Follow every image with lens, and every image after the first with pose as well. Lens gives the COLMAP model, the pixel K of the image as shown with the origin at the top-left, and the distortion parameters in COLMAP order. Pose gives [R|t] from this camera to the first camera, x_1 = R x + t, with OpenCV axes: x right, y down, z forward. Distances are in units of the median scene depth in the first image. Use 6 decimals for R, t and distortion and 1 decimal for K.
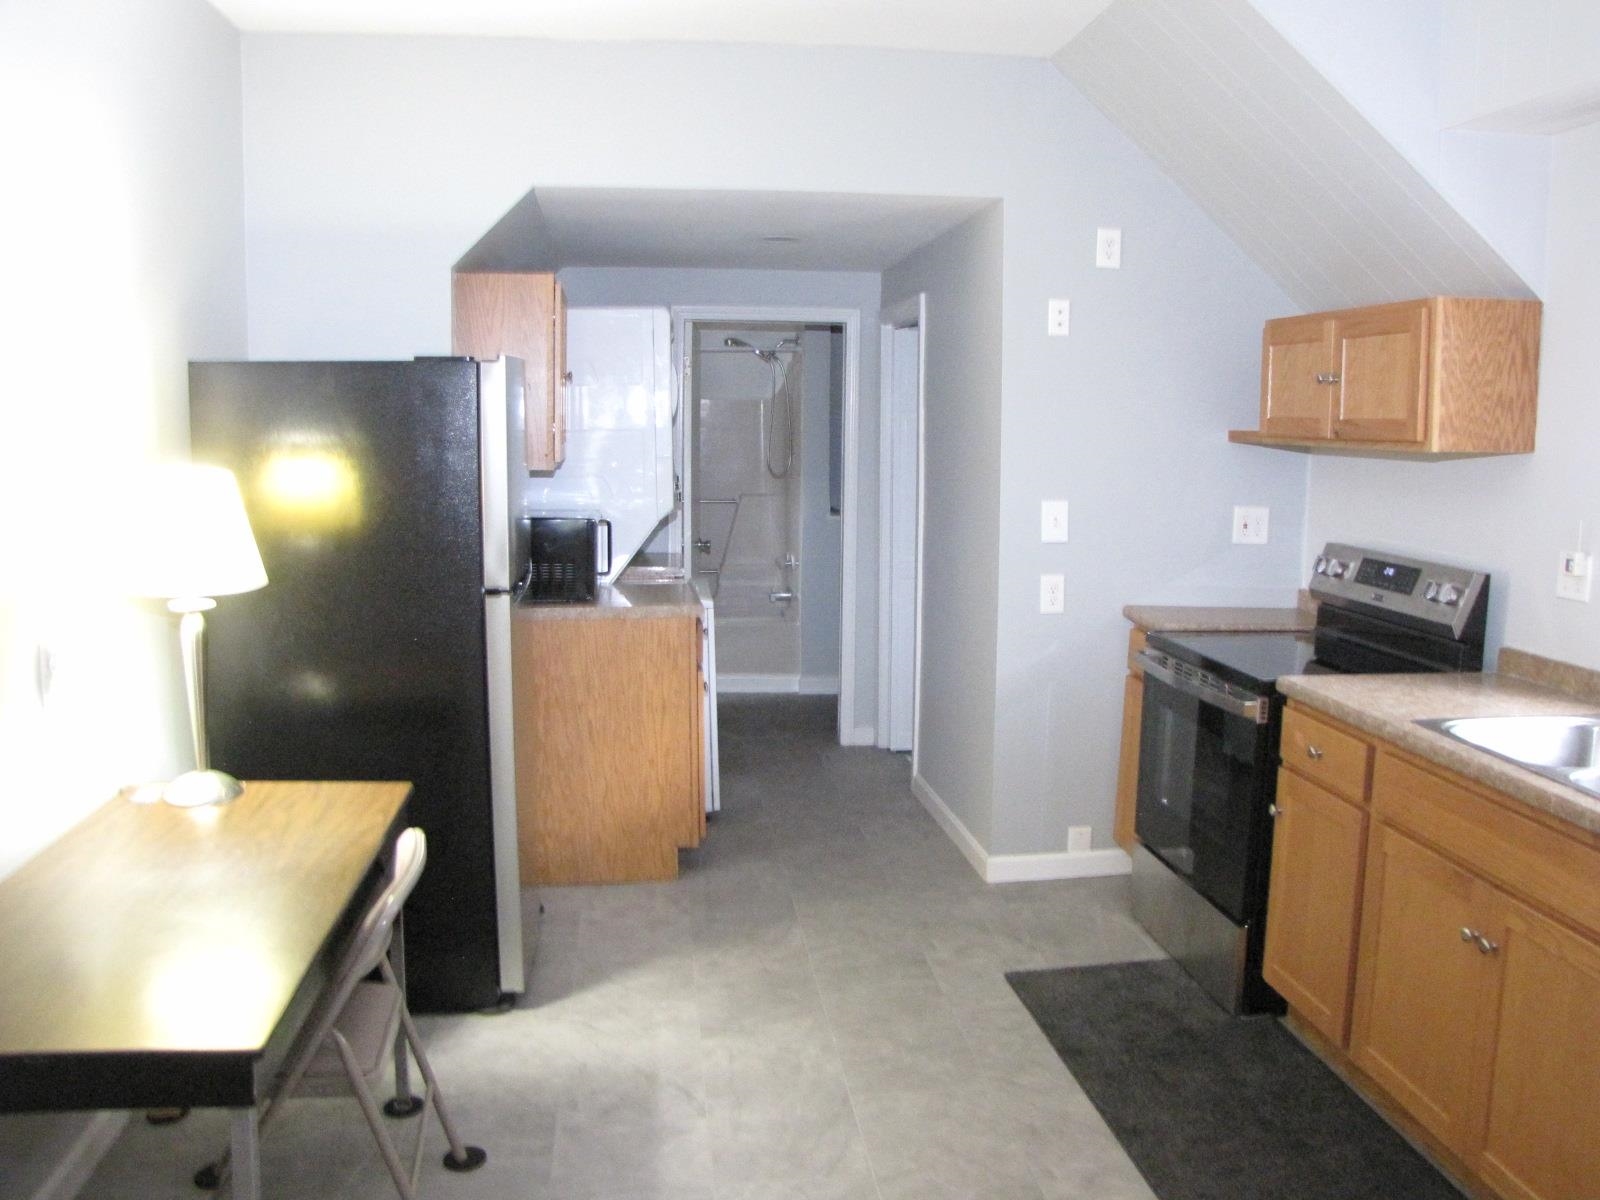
lens RADIAL K [[1361.7, 0, 800.0], [0, 1361.7, 600.0], [0, 0, 1]] dist [-0.122683, 0.009276]
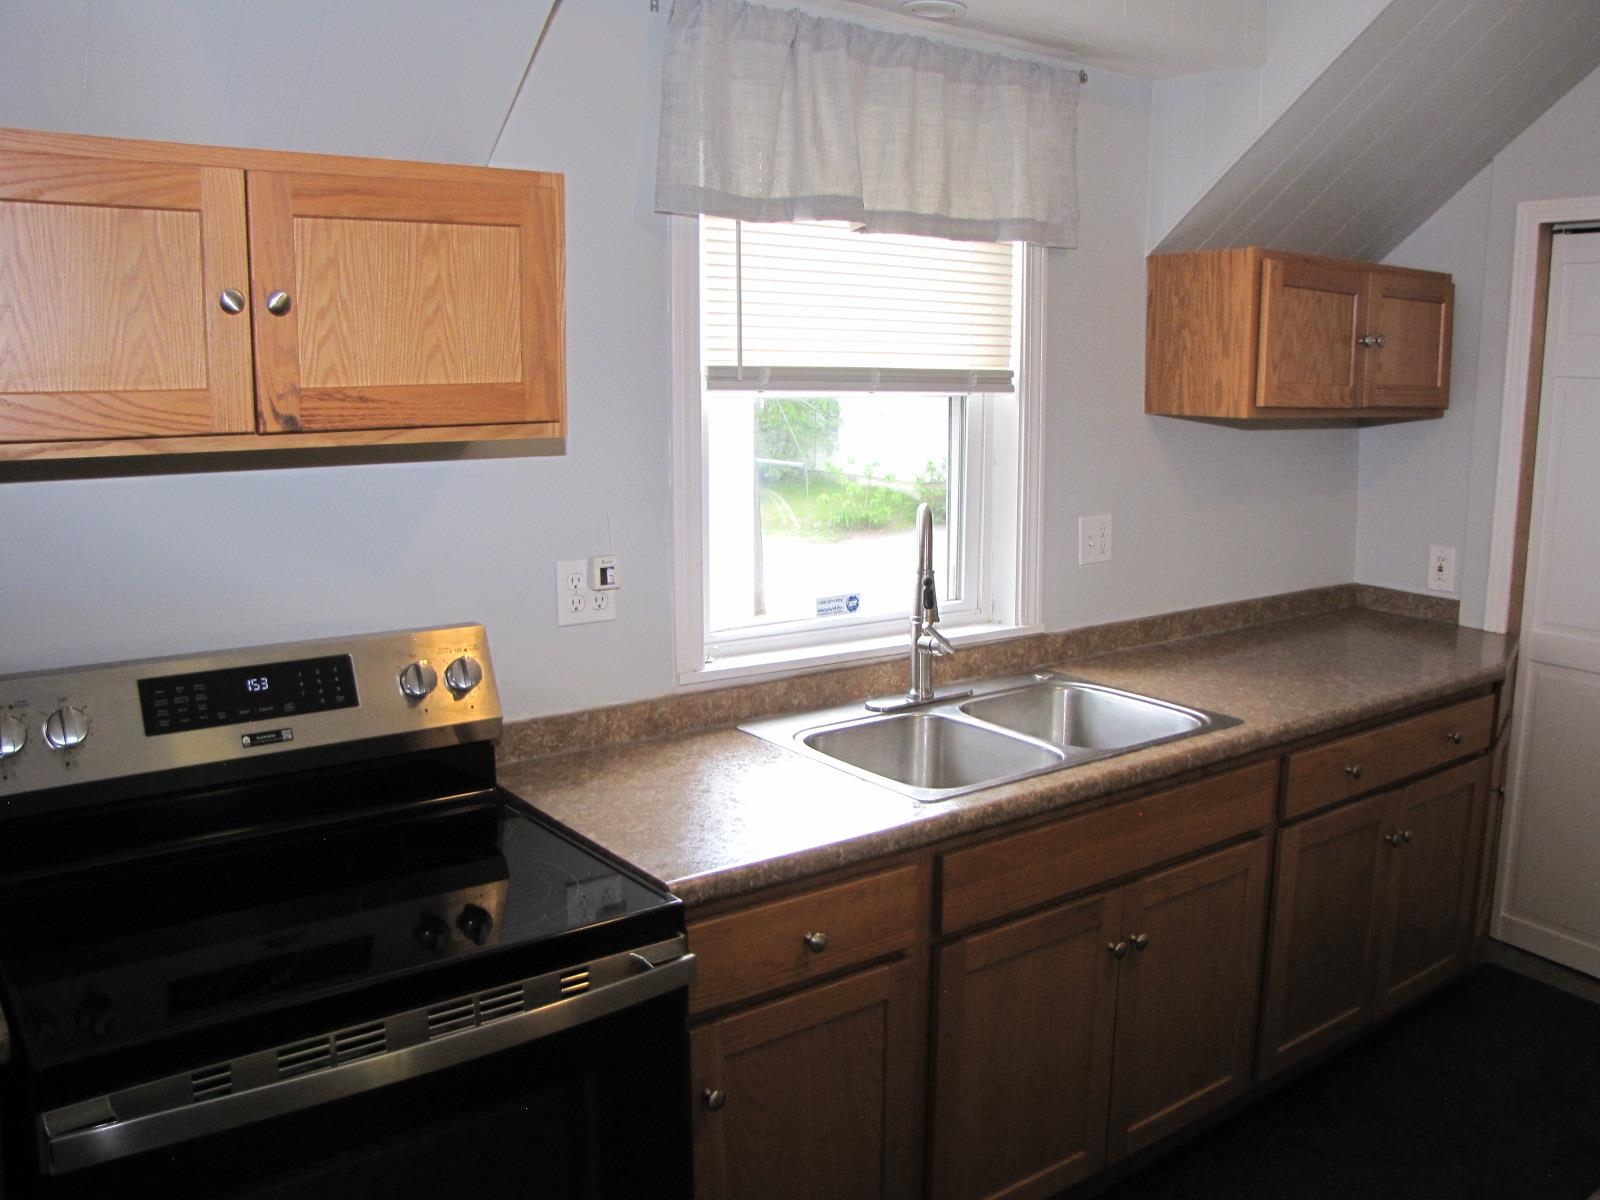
lens RADIAL K [[1361.7, 0, 800.0], [0, 1361.7, 600.0], [0, 0, 1]] dist [-0.122683, 0.009276]
pose [[-0.492390, -0.158153, 0.855885, -0.104547], [0.108120, 0.964622, 0.240447, -0.168857], [-0.863633, 0.210932, -0.457871, 1.152138]]
